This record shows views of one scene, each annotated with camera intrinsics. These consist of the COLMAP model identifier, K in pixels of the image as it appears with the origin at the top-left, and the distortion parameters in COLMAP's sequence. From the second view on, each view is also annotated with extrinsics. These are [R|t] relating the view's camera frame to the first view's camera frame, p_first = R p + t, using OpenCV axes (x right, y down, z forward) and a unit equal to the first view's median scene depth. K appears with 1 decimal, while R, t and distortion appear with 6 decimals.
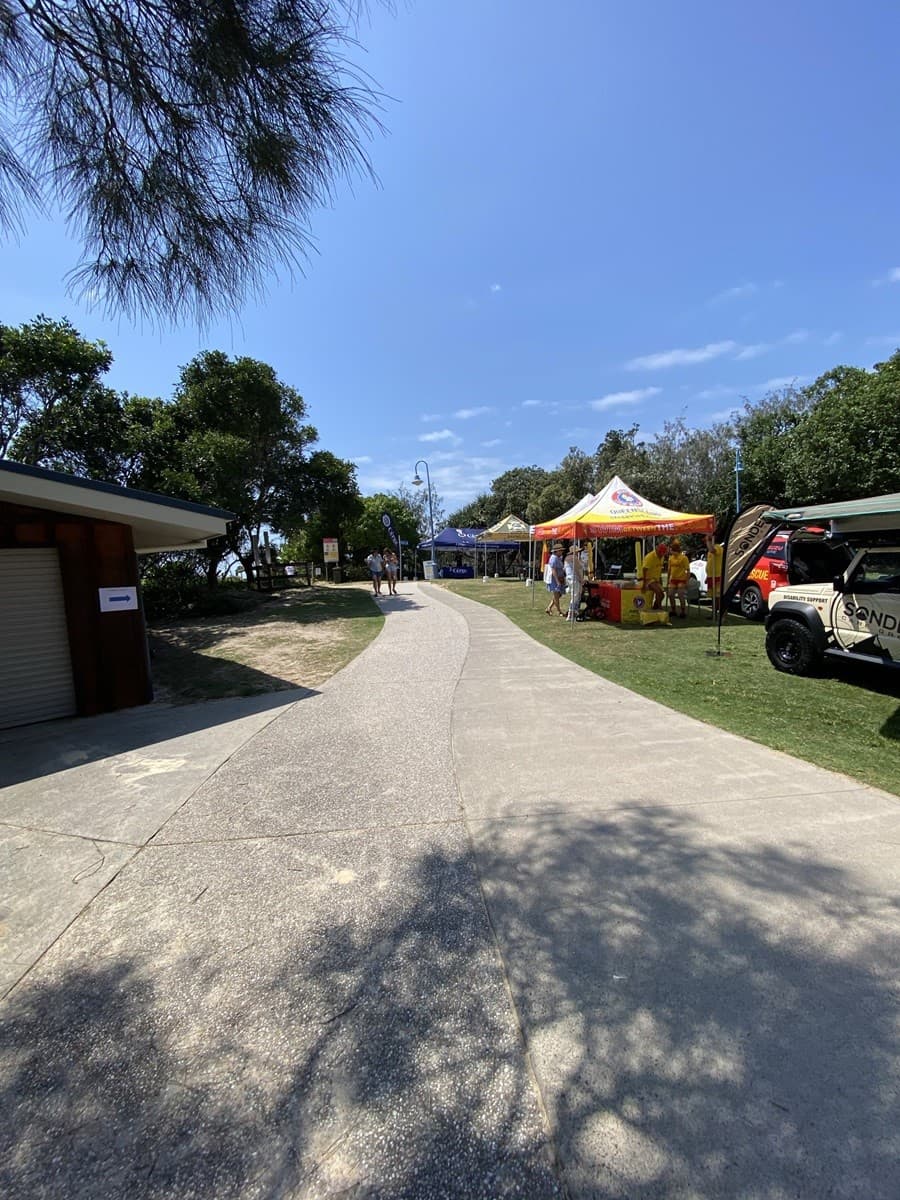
lens RADIAL K [[464.5, 0, 446.4], [0, 464.5, 598.3], [0, 0, 1]] dist [0.000353, -0.000138]
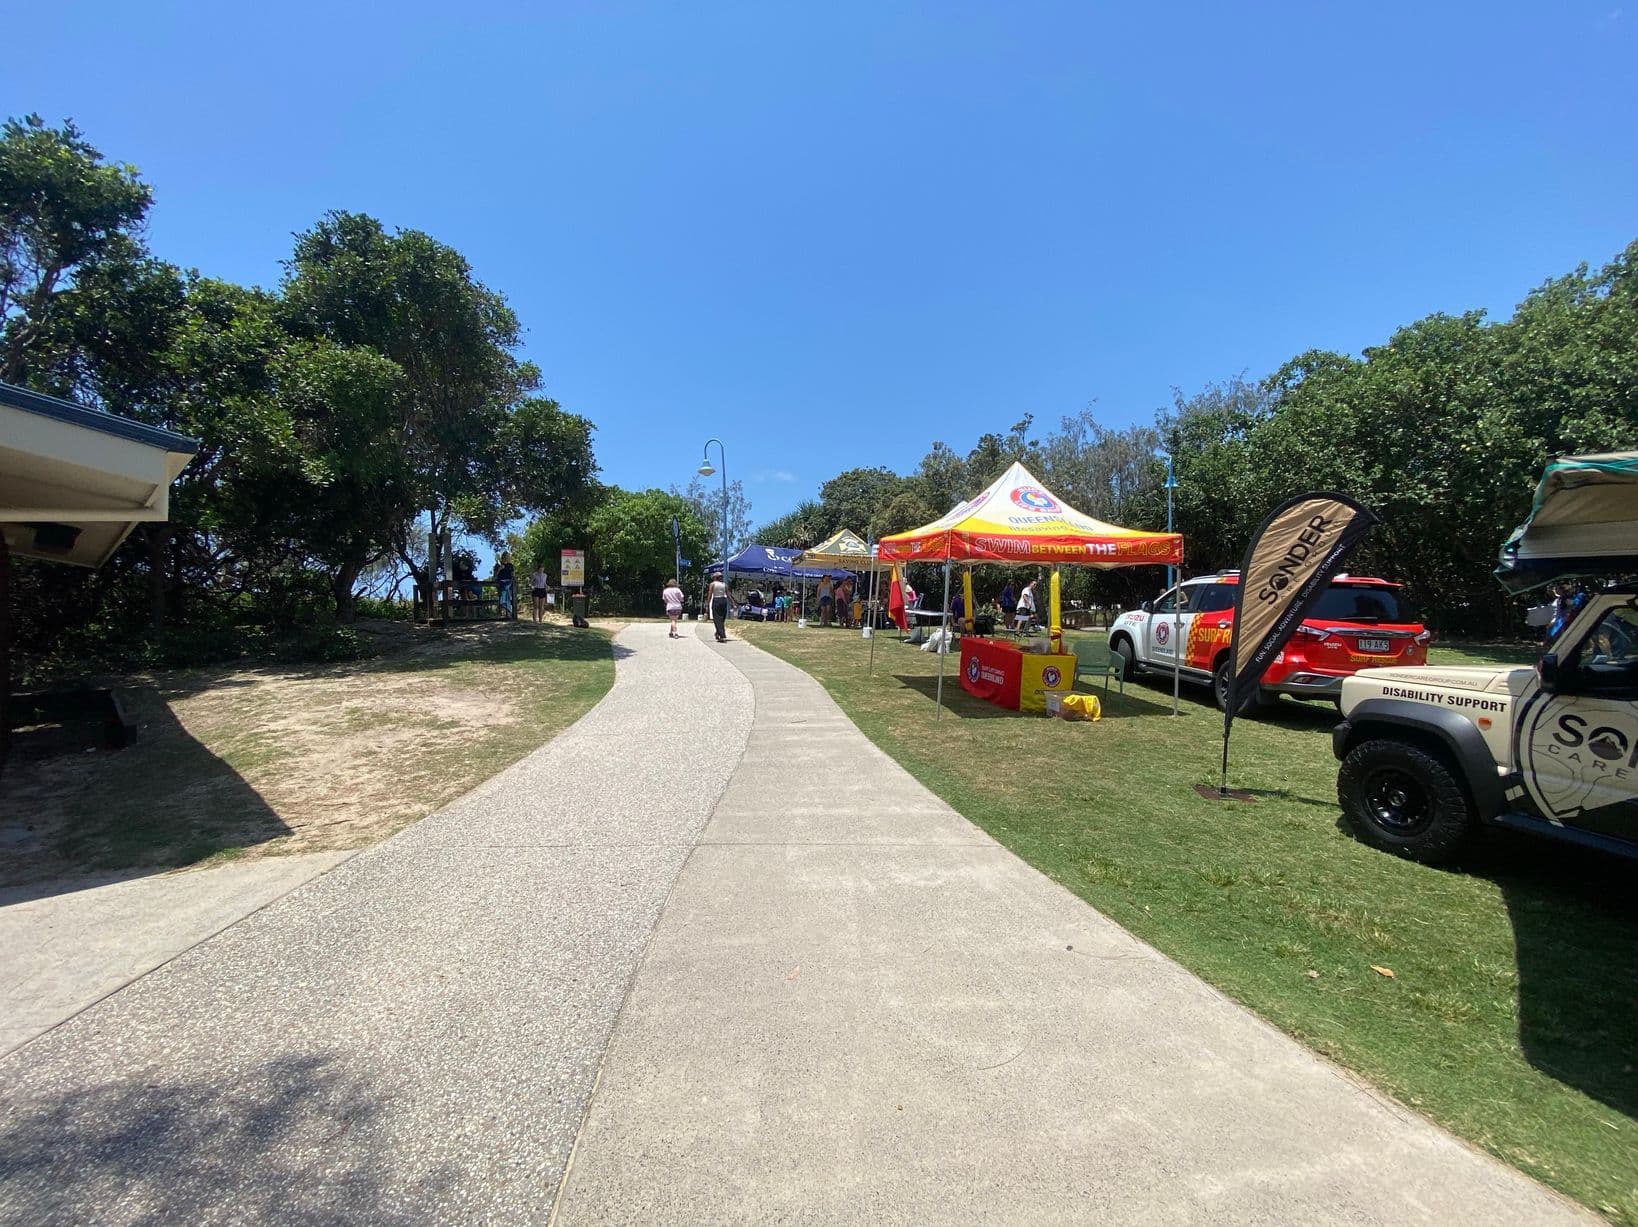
lens RADIAL K [[634.0, 0, 815.3], [0, 634.0, 609.4], [0, 0, 1]] dist [0.000353, -0.000138]
pose [[0.994492, 0.054917, 0.089277, 0.028338], [-0.049157, 0.996642, -0.065489, -0.005208], [-0.092573, 0.060739, 0.993852, 0.141372]]
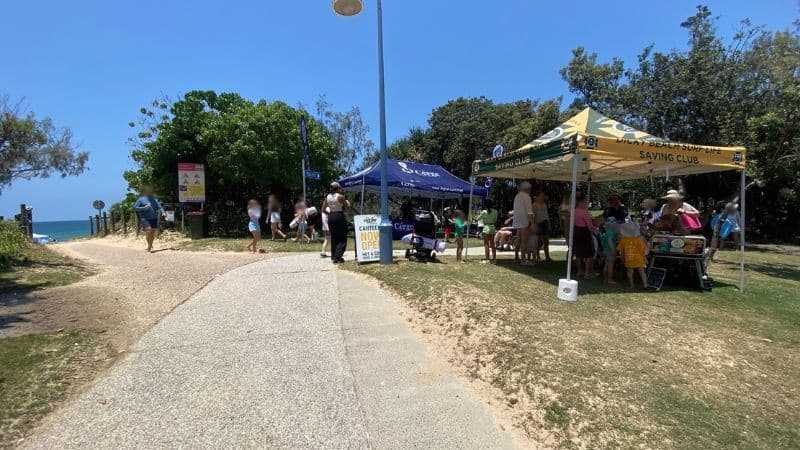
lens RADIAL K [[323.7, 0, 395.7], [0, 323.7, 223.1], [0, 0, 1]] dist [-0.005467, -0.000249]
pose [[0.989309, 0.041503, 0.139806, -0.068478], [-0.038194, 0.998925, -0.026265, -0.087460], [-0.140746, 0.020645, 0.989831, 0.953966]]
